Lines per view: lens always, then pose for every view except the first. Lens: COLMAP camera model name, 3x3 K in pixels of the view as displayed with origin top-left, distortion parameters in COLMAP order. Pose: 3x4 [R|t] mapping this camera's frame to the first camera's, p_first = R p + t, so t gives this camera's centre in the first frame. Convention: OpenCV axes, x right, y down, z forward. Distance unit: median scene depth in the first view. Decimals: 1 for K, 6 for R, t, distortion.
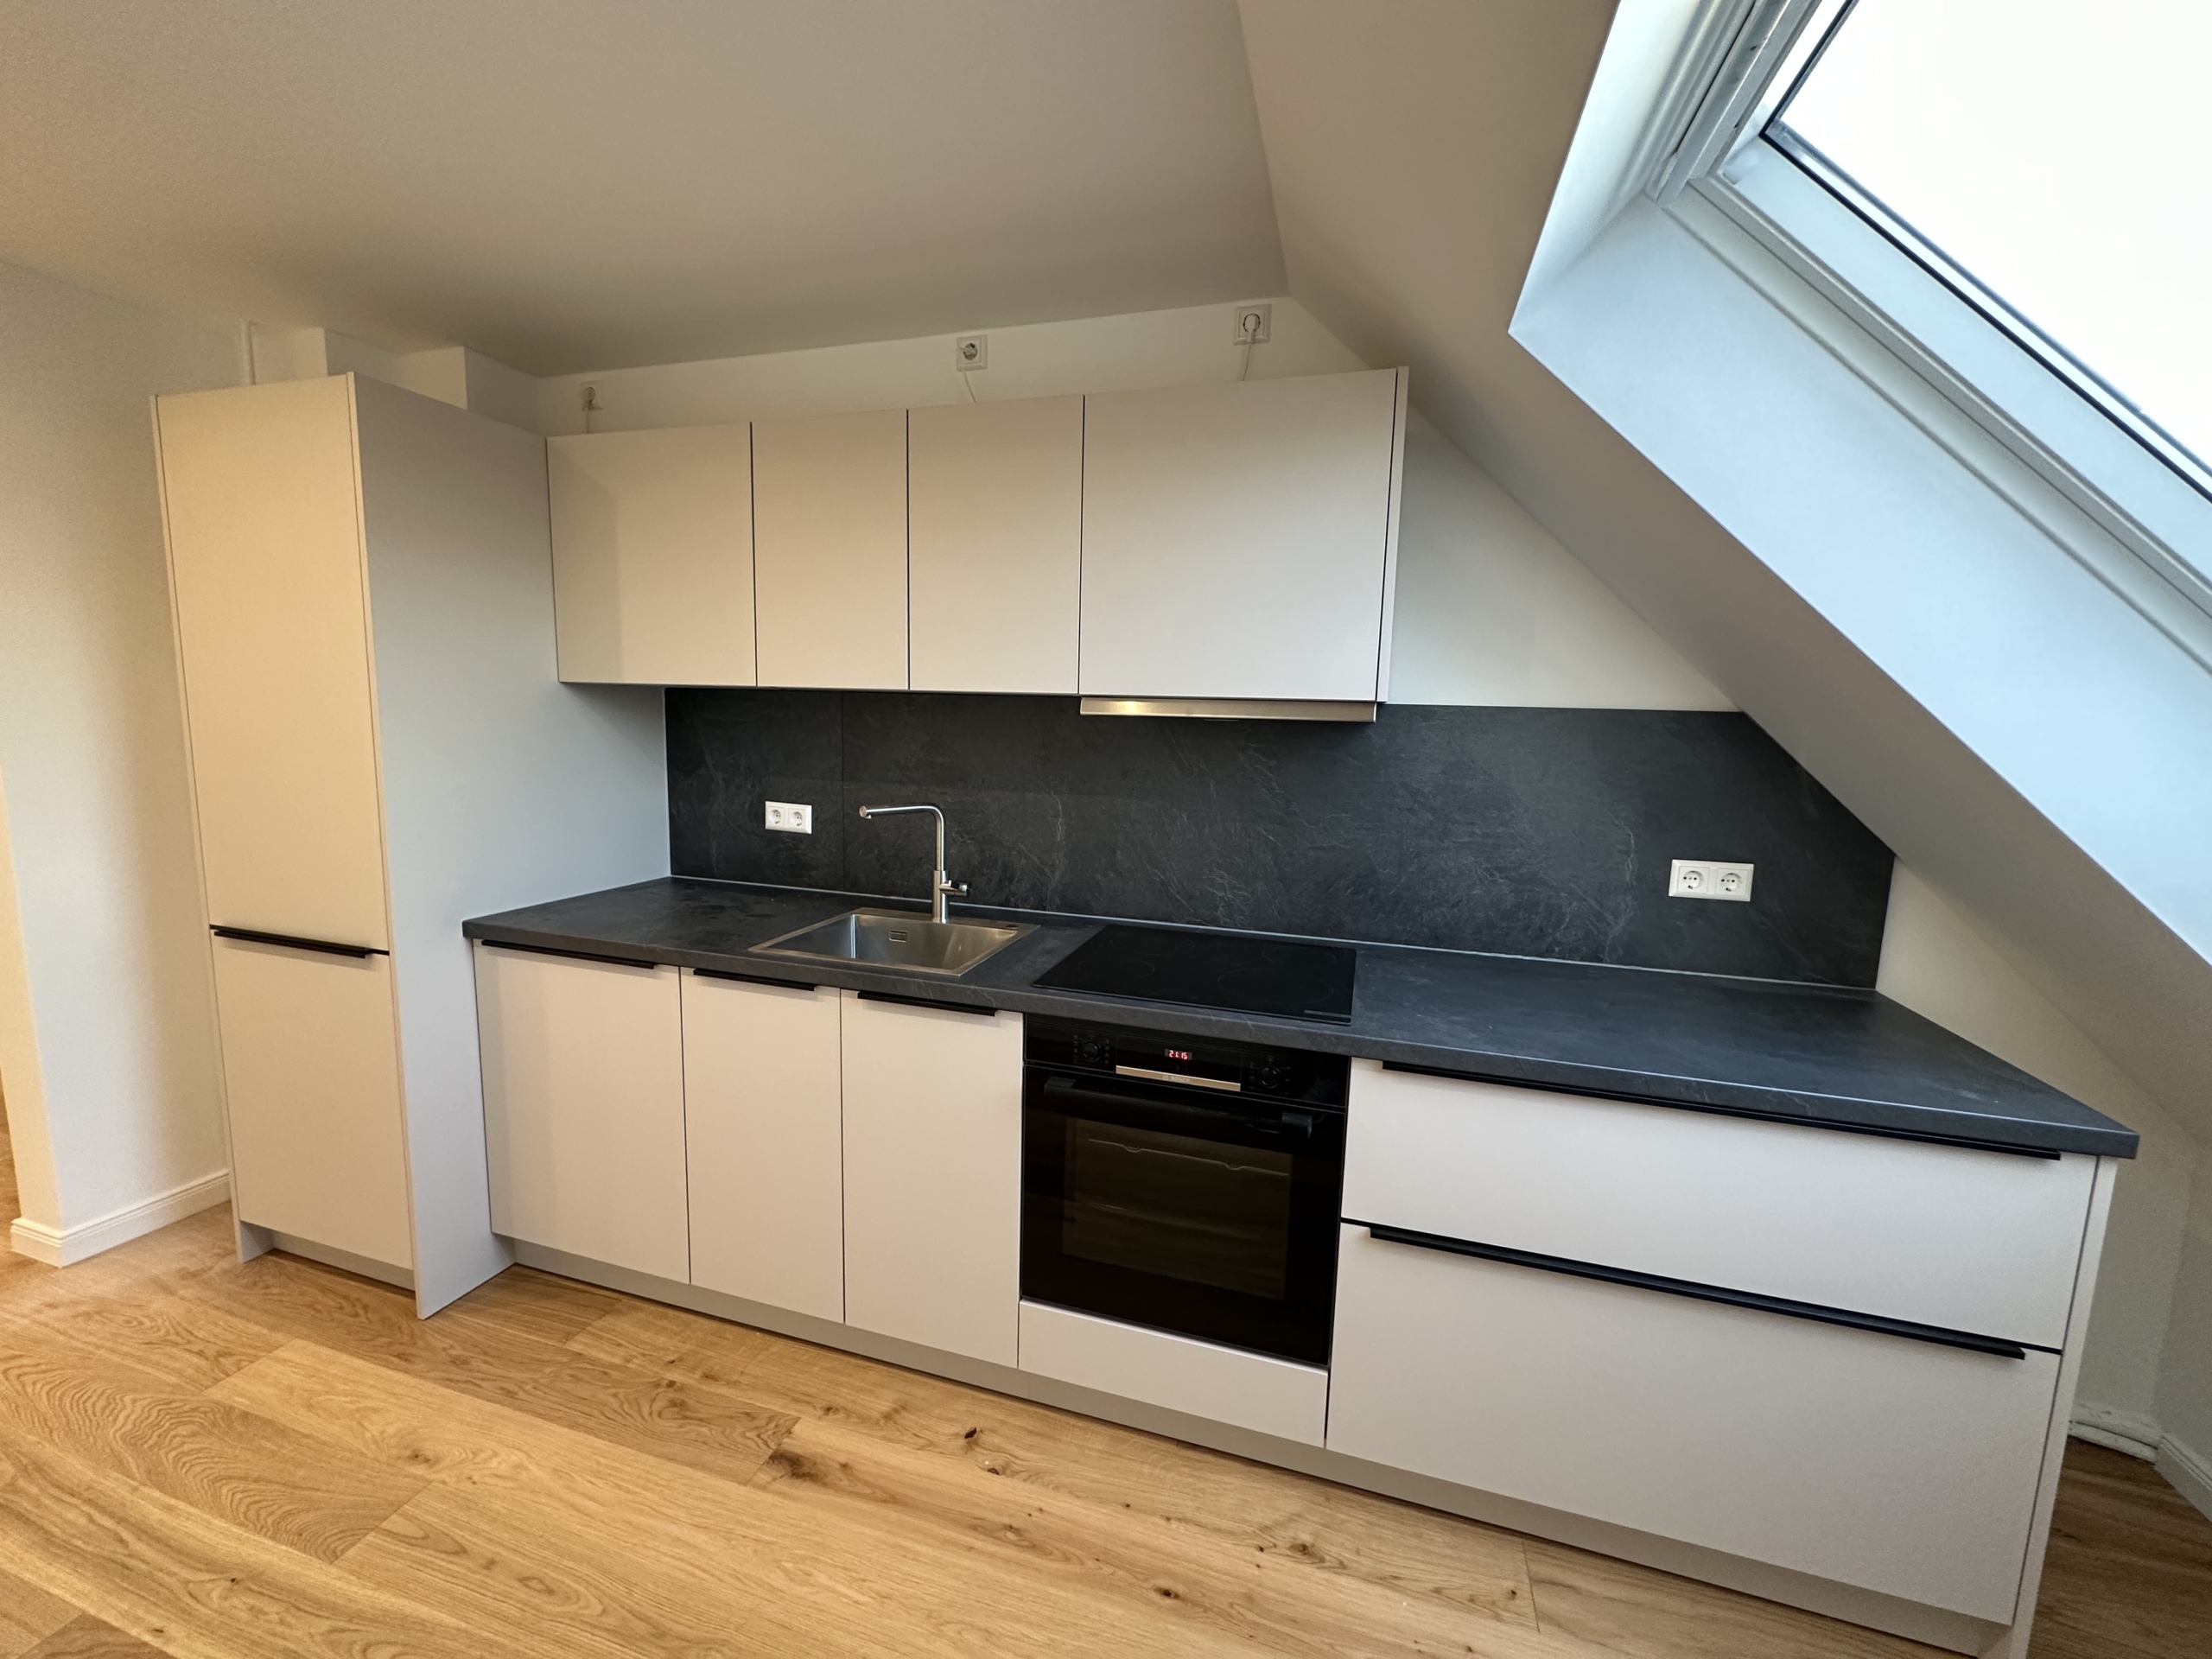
lens RADIAL K [[882.5, 0, 1109.8], [0, 882.5, 835.0], [0, 0, 1]] dist [-0.004373, 0.001508]
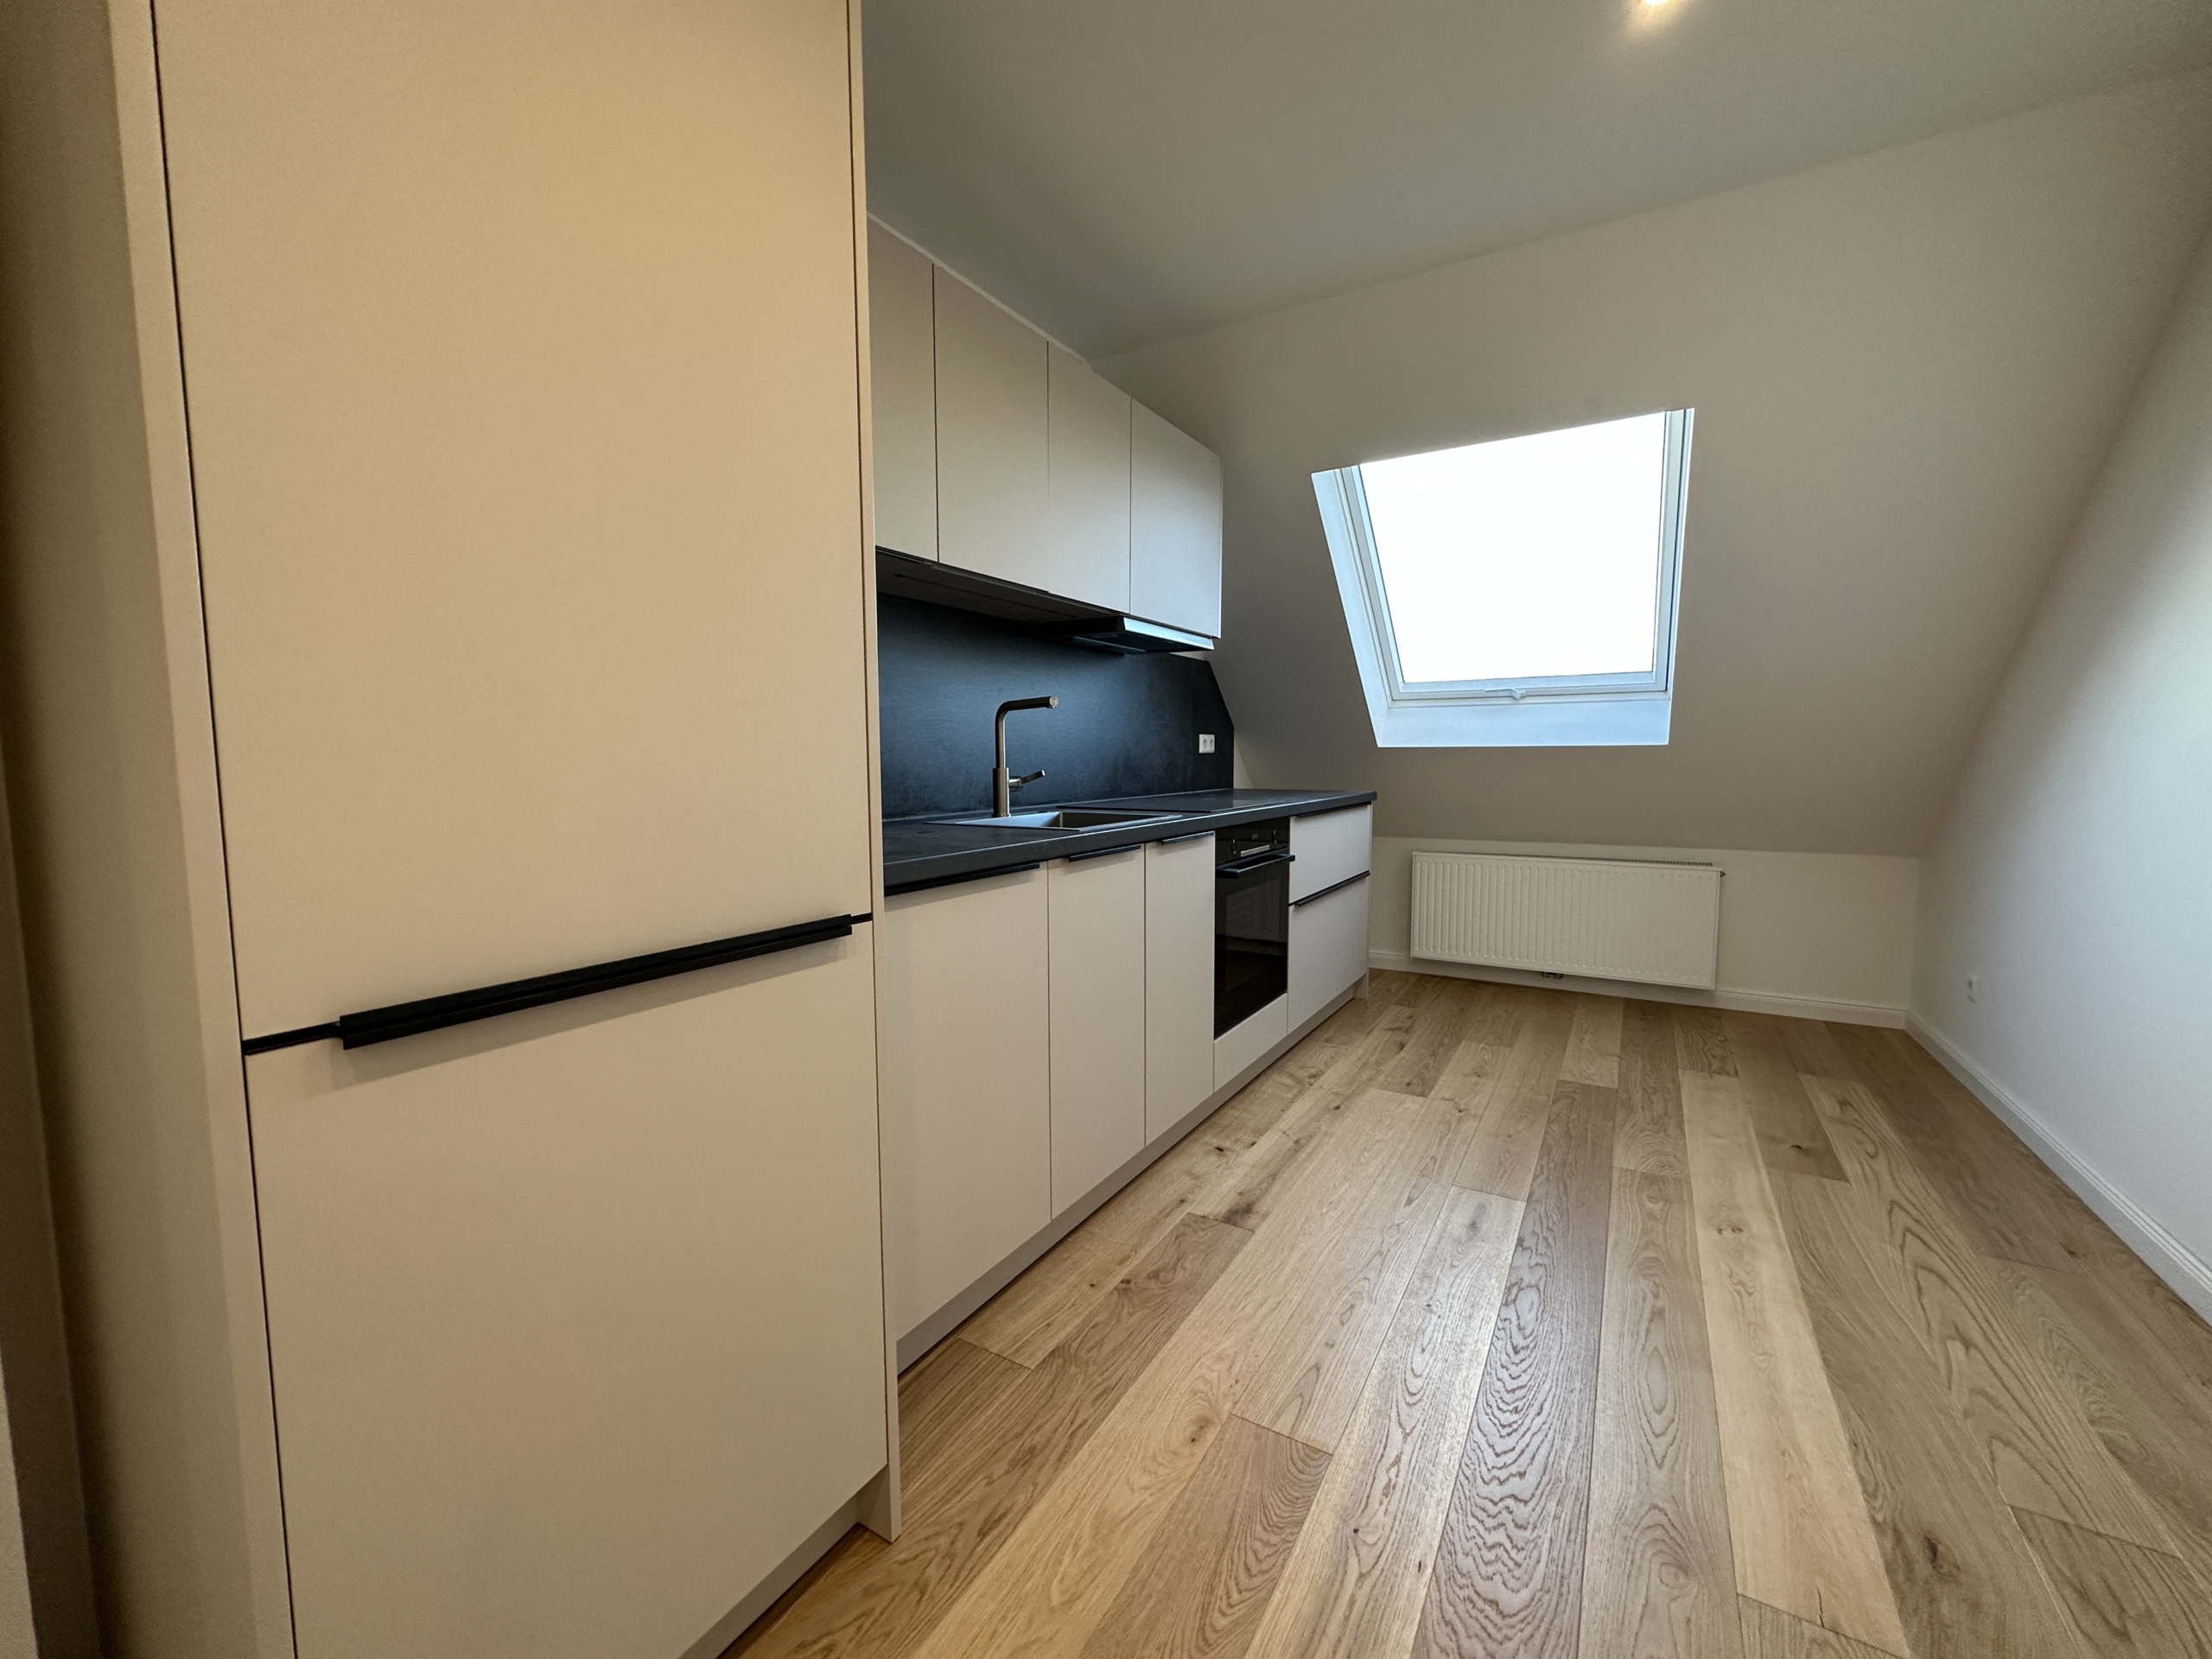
lens RADIAL K [[882.5, 0, 1115.1], [0, 882.5, 825.4], [0, 0, 1]] dist [-0.004373, 0.001508]
pose [[0.242052, -0.109024, 0.964119, -1.522153], [0.132163, 0.988110, 0.078556, 0.057149], [-0.961220, 0.108406, 0.253583, 0.785820]]
